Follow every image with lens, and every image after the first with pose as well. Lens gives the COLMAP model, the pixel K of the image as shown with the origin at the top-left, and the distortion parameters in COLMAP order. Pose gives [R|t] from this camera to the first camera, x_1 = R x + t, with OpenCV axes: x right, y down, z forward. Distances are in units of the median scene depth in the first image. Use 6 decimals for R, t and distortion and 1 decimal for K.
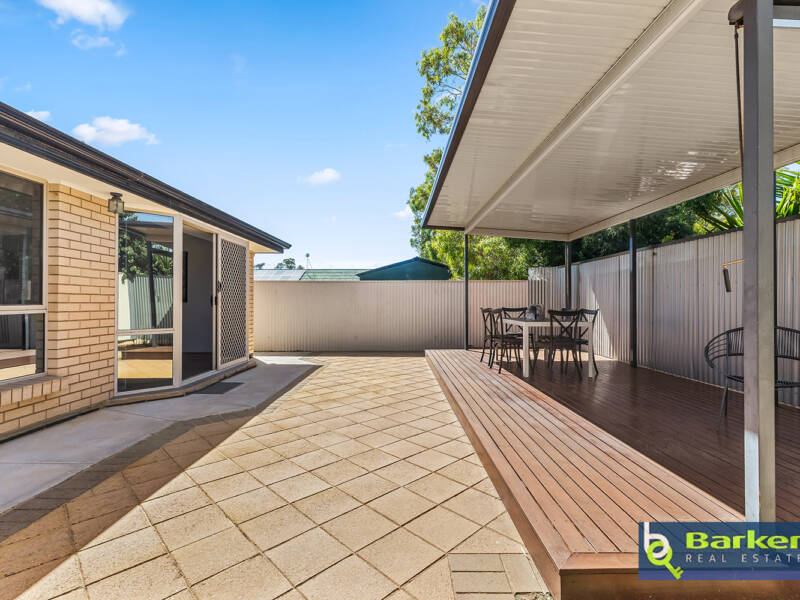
lens RADIAL K [[377.9, 0, 400.0], [0, 377.9, 300.0], [0, 0, 1]] dist [0.001221, 0.000842]
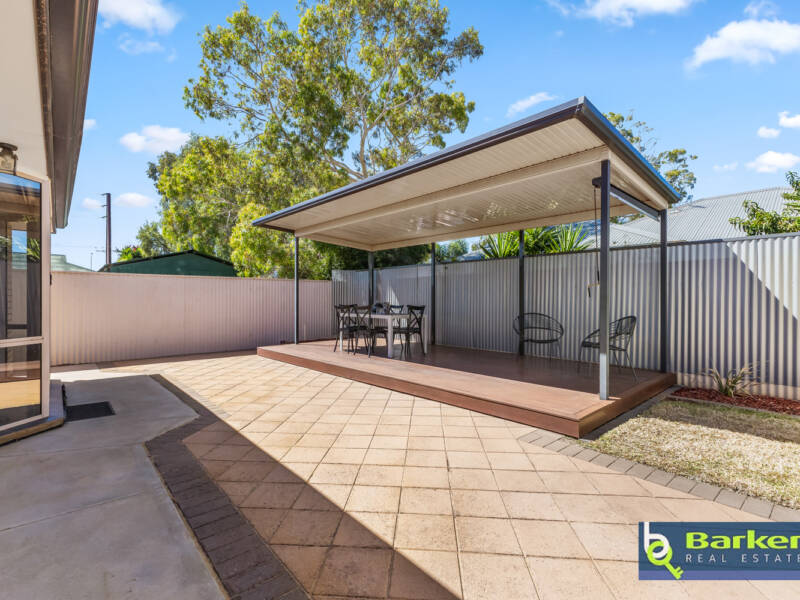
lens RADIAL K [[377.9, 0, 400.0], [0, 377.9, 300.0], [0, 0, 1]] dist [0.001221, 0.000842]
pose [[0.753456, 0.000456, 0.657498, -0.393867], [-0.005158, 0.999973, 0.005217, -0.001154], [-0.657478, -0.007323, 0.753438, -0.001434]]
